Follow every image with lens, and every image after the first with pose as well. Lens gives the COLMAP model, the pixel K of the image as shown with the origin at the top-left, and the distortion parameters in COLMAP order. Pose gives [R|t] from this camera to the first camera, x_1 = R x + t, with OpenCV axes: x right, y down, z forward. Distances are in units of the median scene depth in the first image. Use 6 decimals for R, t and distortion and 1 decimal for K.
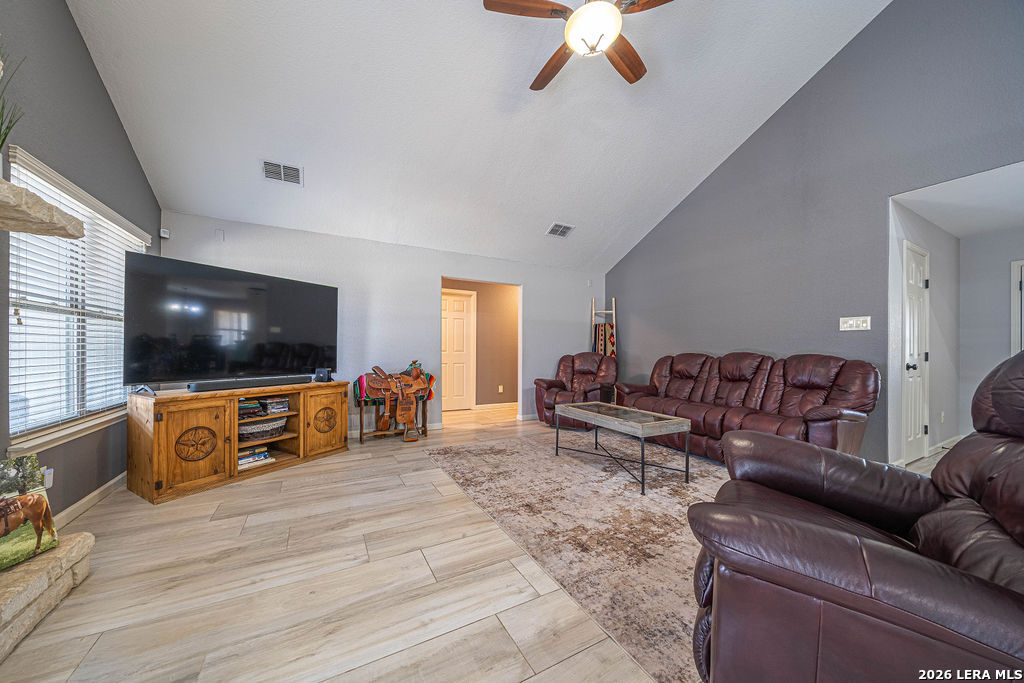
lens RADIAL K [[353.8, 0, 506.4], [0, 353.8, 348.9], [0, 0, 1]] dist [-0.004014, -0.000064]
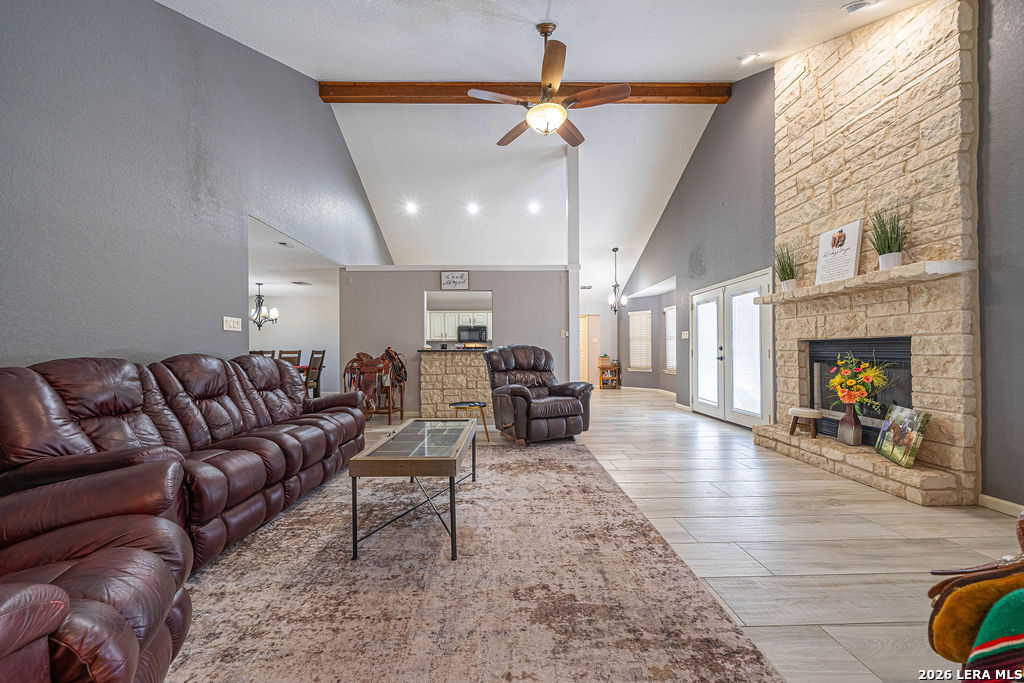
lens RADIAL K [[353.8, 0, 506.4], [0, 353.8, 348.9], [0, 0, 1]] dist [-0.004014, -0.000064]
pose [[-0.884848, 0.001381, 0.465878, -0.188205], [0.000905, 0.999999, -0.001245, 0.000662], [-0.465879, -0.000680, -0.884848, 1.665651]]
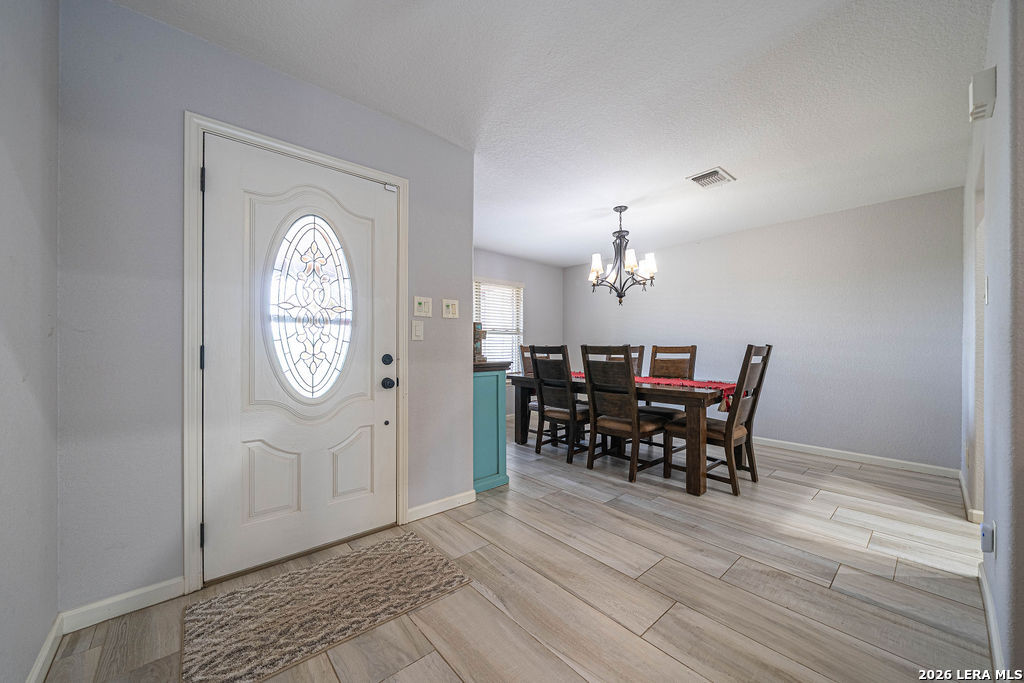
lens RADIAL K [[377.3, 0, 508.4], [0, 377.3, 347.8], [0, 0, 1]] dist [-0.000347, -0.000016]
pose [[-0.216810, -0.004705, 0.976203, 1.245920], [-0.003425, 0.999986, 0.004059, 0.010630], [-0.976208, -0.002464, -0.216823, 0.971331]]
